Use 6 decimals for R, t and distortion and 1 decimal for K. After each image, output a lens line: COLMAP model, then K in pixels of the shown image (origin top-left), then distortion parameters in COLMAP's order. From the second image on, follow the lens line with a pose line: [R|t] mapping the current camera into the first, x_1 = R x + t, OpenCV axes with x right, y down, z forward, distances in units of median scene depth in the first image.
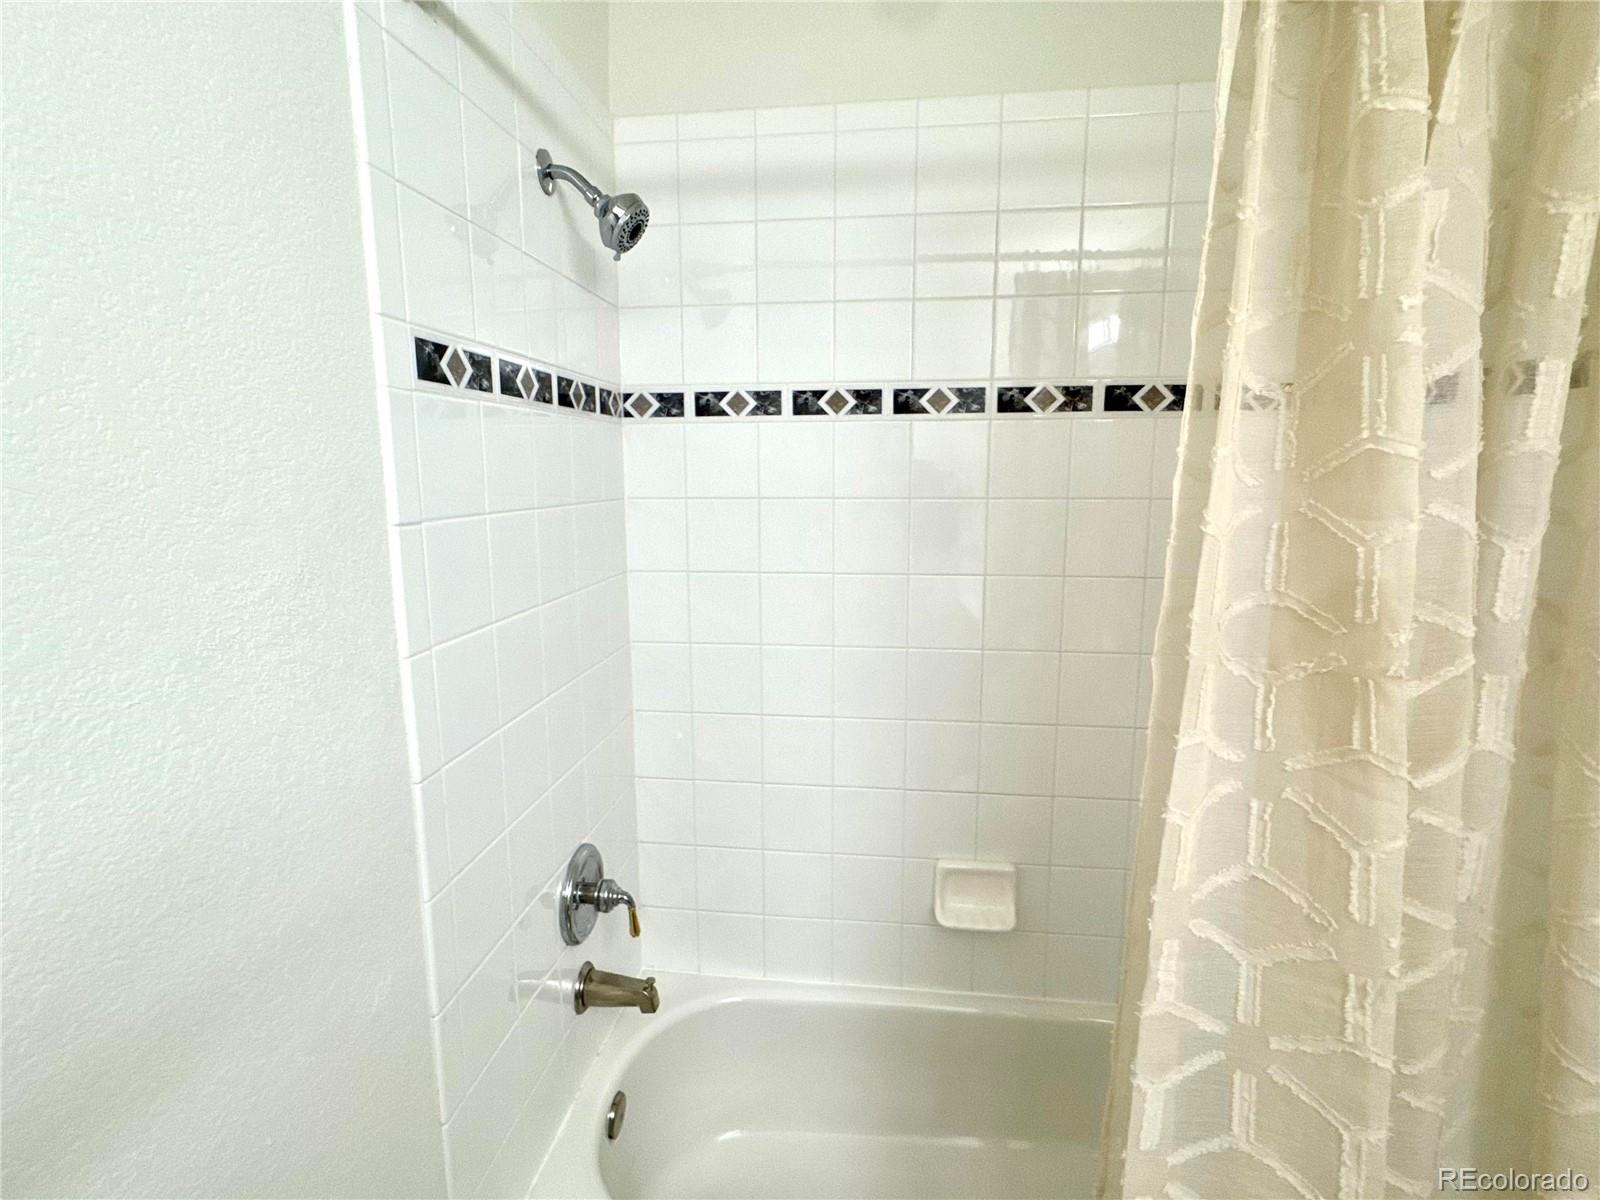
lens RADIAL K [[805.2, 0, 795.4], [0, 805.2, 599.2], [0, 0, 1]] dist [-0.001837, -0.001147]
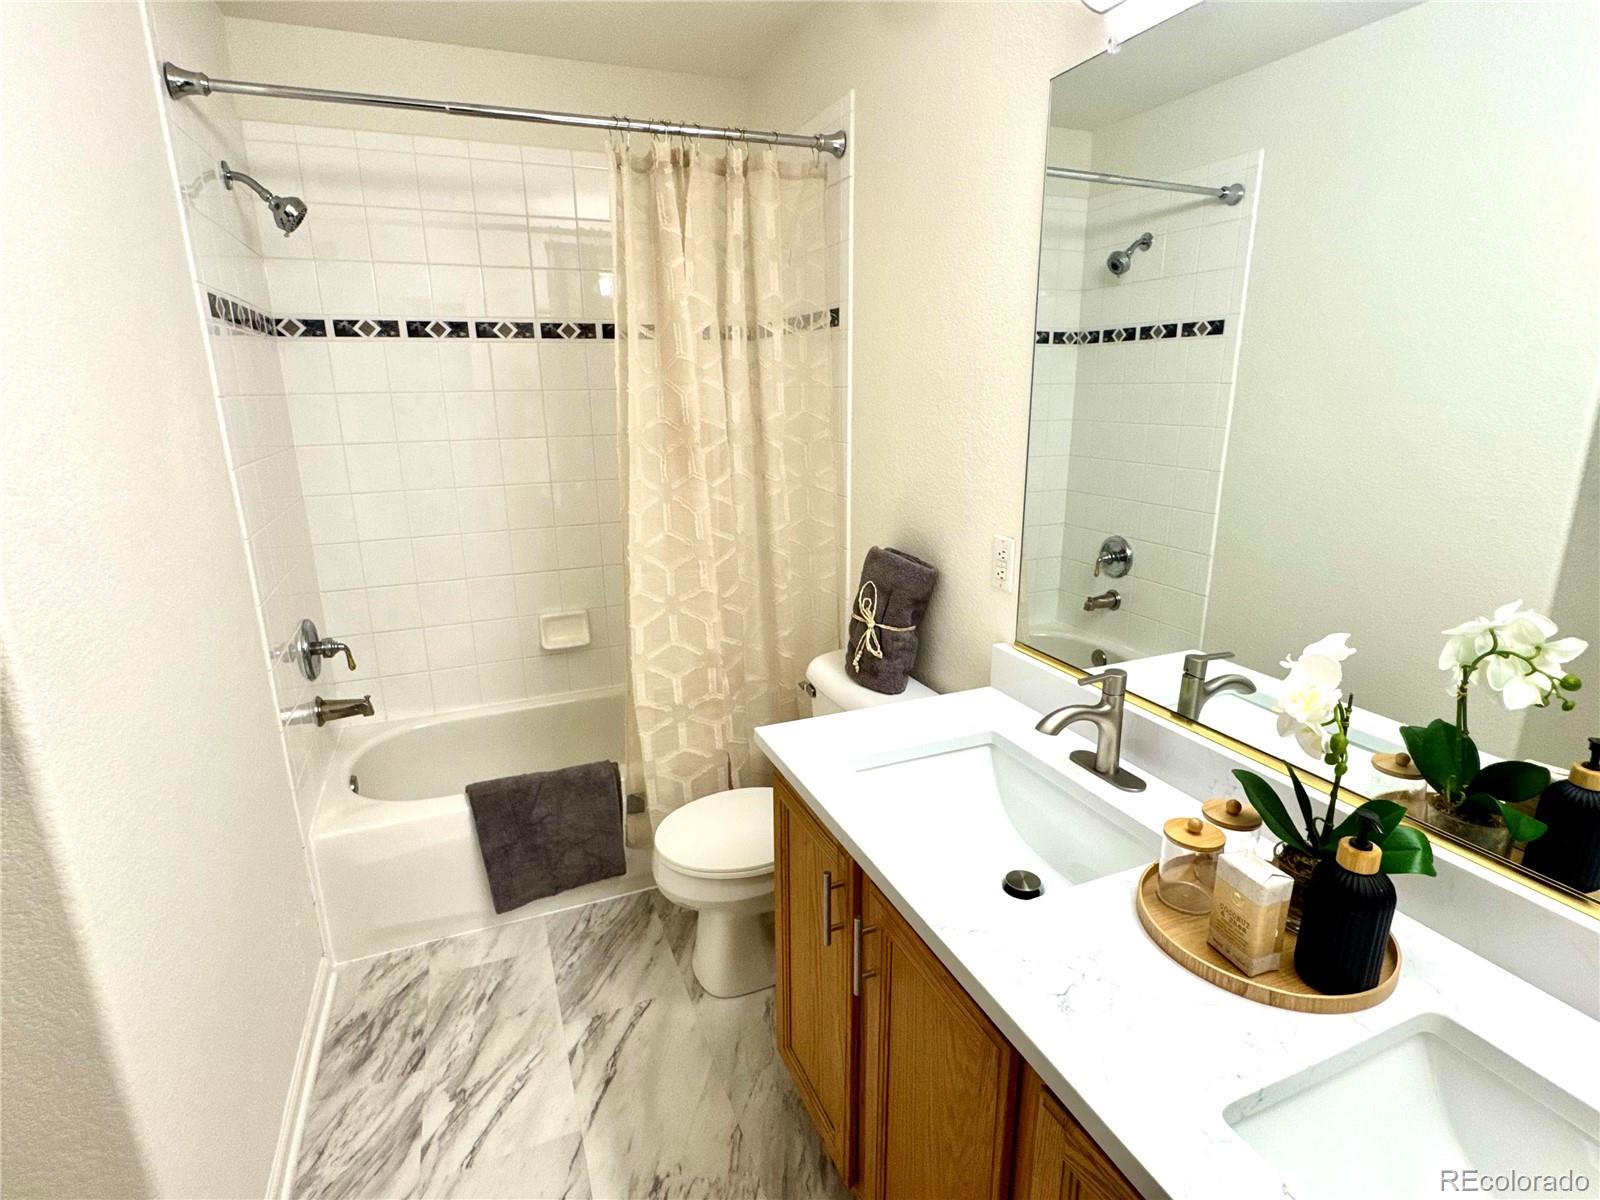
lens RADIAL K [[805.2, 0, 793.5], [0, 805.2, 604.9], [0, 0, 1]] dist [-0.001837, -0.001147]
pose [[0.870624, -0.136335, 0.472681, -0.182386], [0.087930, 0.988485, 0.123150, 0.177361], [-0.484027, -0.065655, 0.872586, -0.850497]]
